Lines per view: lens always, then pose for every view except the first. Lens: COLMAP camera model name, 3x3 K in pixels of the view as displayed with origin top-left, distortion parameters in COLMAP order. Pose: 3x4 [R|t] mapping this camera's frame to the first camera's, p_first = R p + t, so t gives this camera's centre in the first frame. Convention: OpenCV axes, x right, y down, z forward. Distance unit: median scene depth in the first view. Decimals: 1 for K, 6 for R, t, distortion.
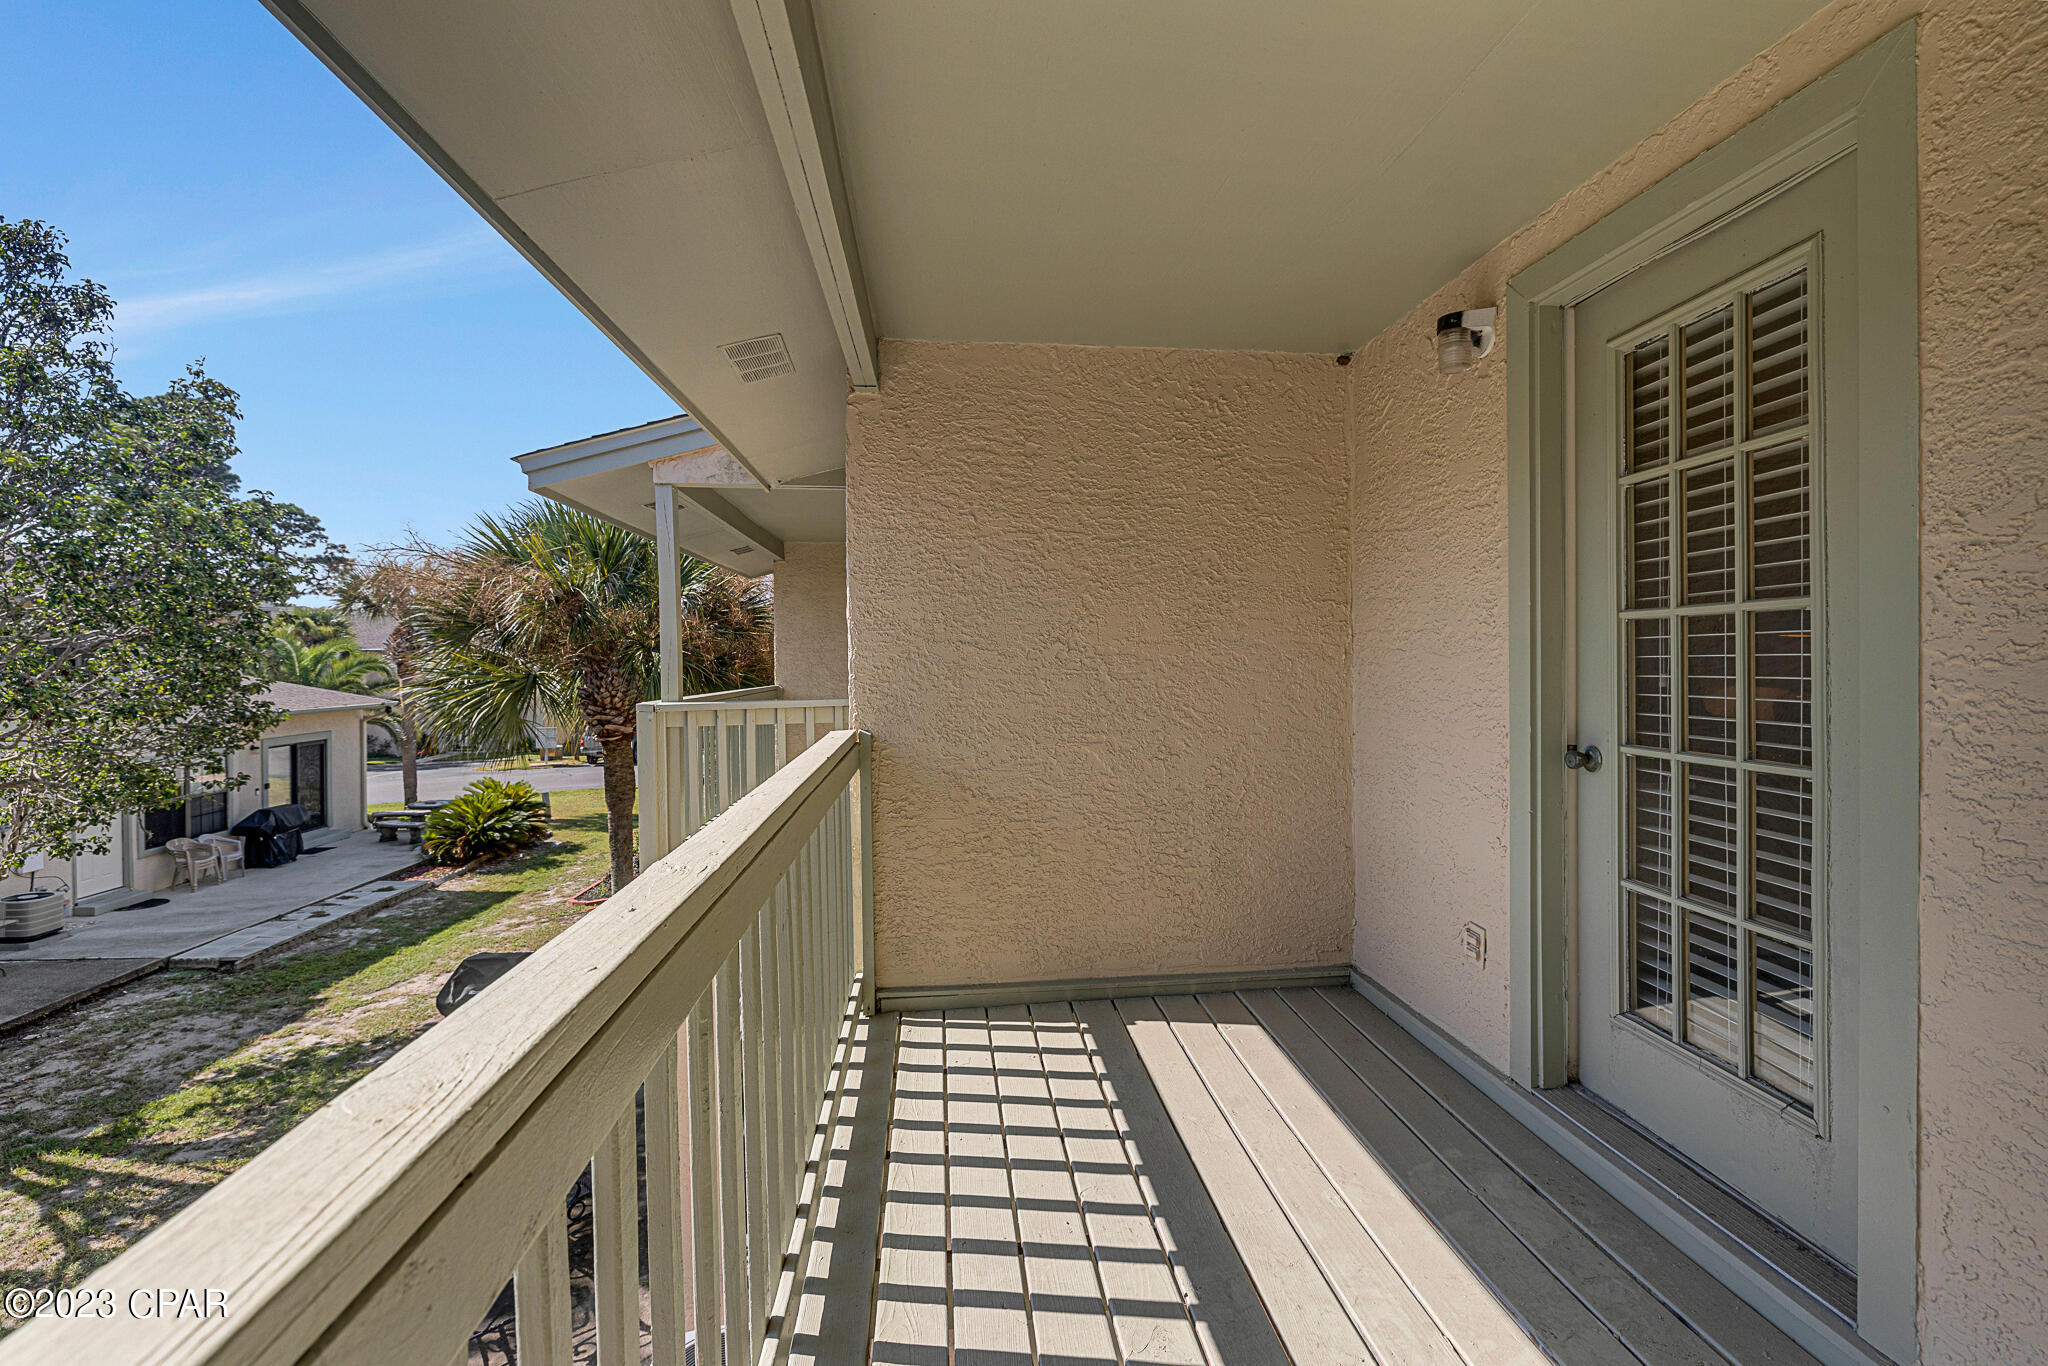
lens RADIAL K [[873.3, 0, 1024.9], [0, 873.3, 665.7], [0, 0, 1]] dist [-0.000236, -0.000374]
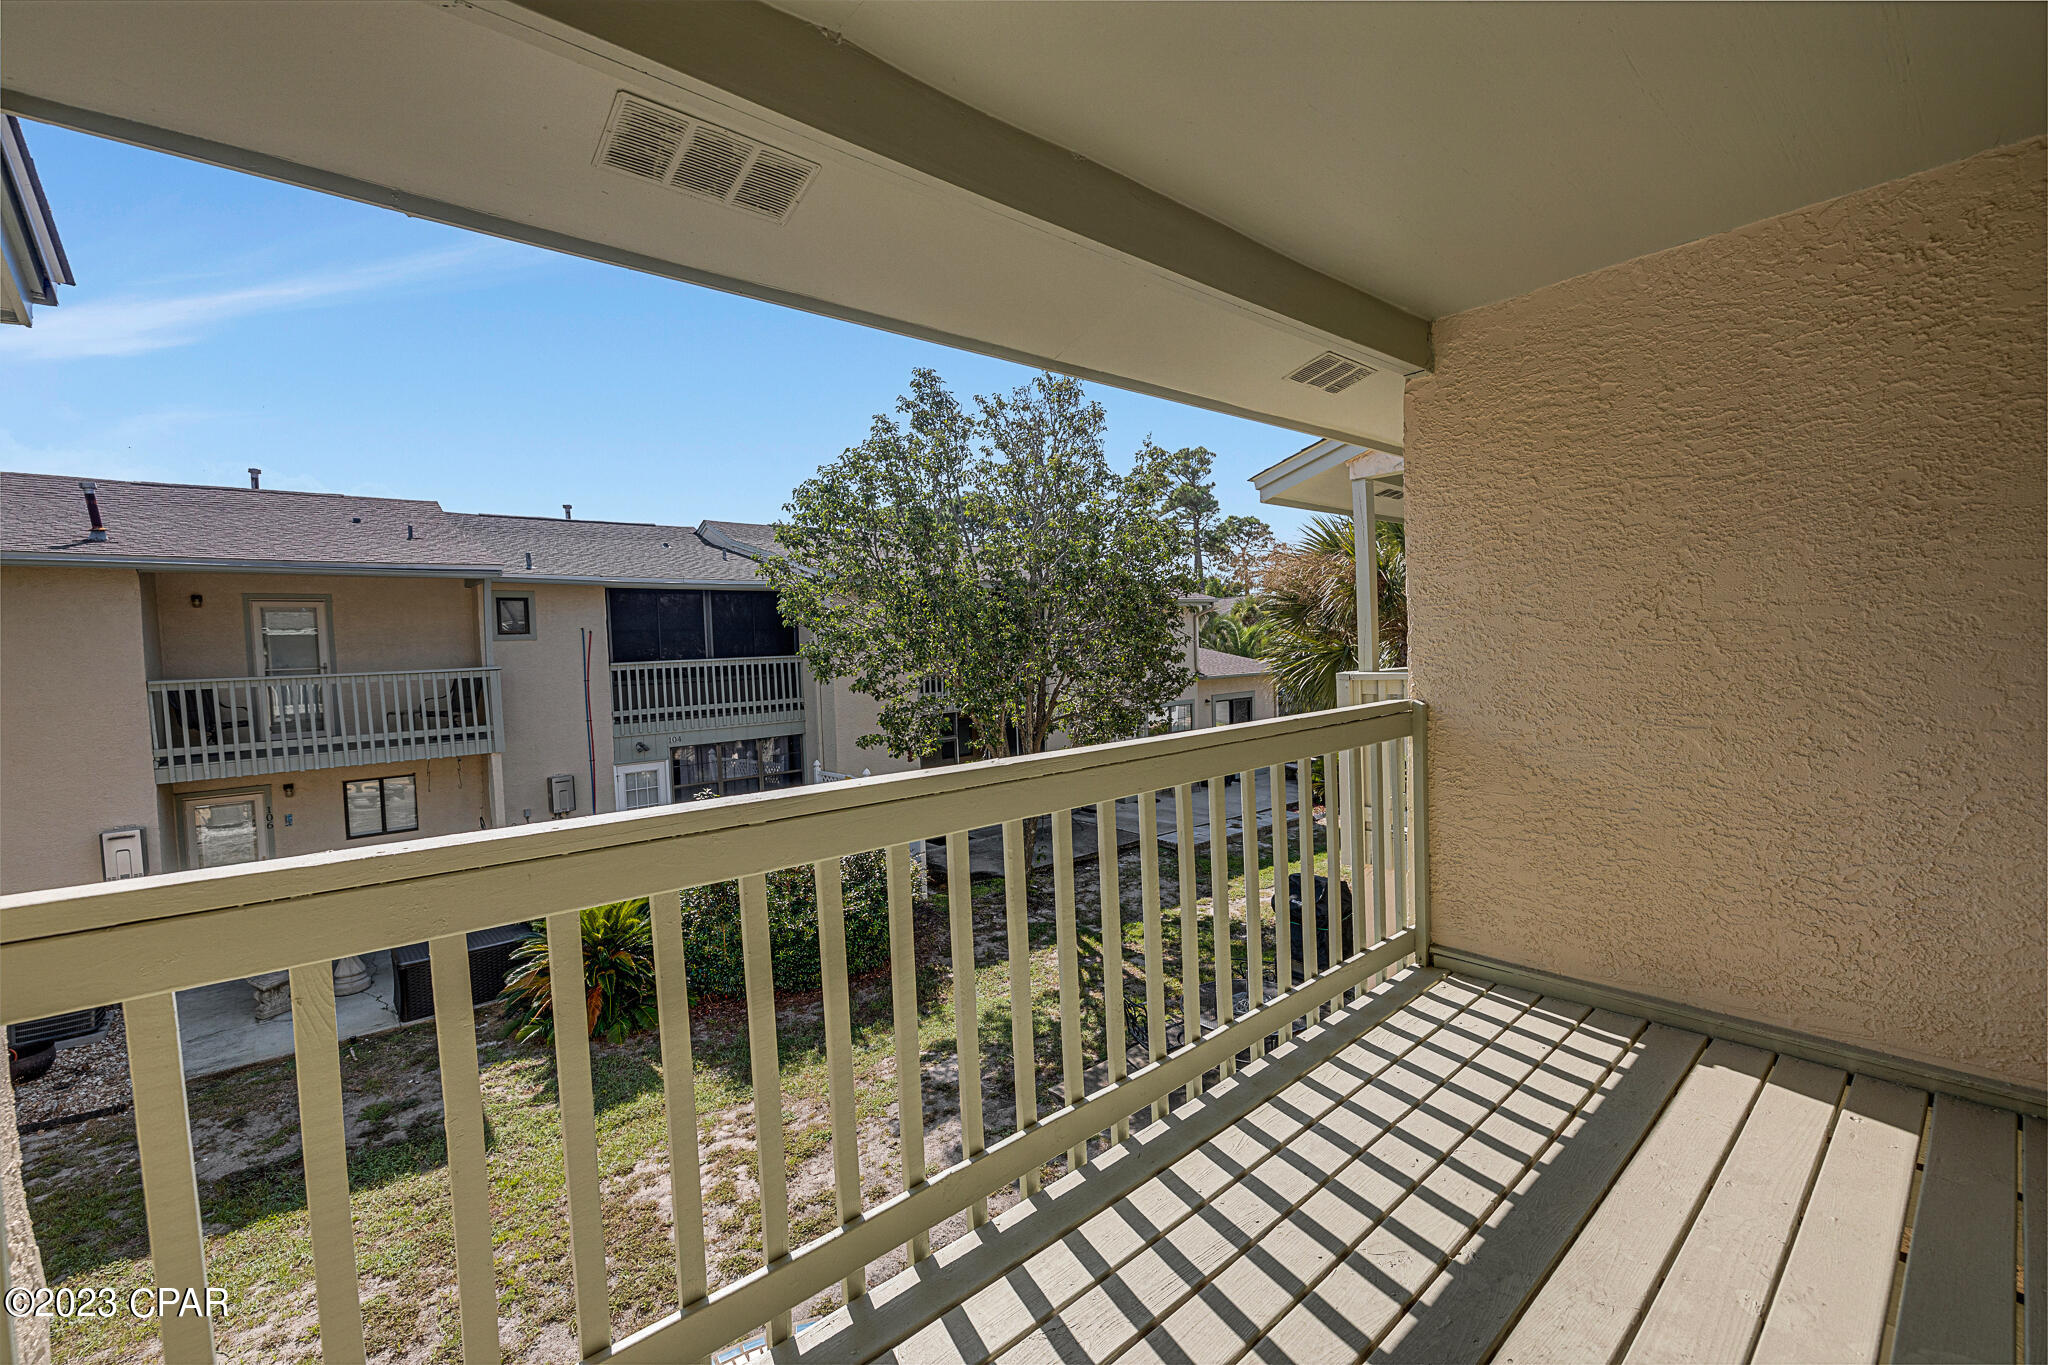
lens RADIAL K [[837.6, 0, 1024.0], [0, 837.6, 682.5], [0, 0, 1]] dist [-0.000004, -0.000119]
pose [[0.570820, 0.024838, -0.820700, 0.371350], [0.020338, 0.998808, 0.044375, -0.002899], [0.820823, -0.042022, 0.569634, 0.024567]]
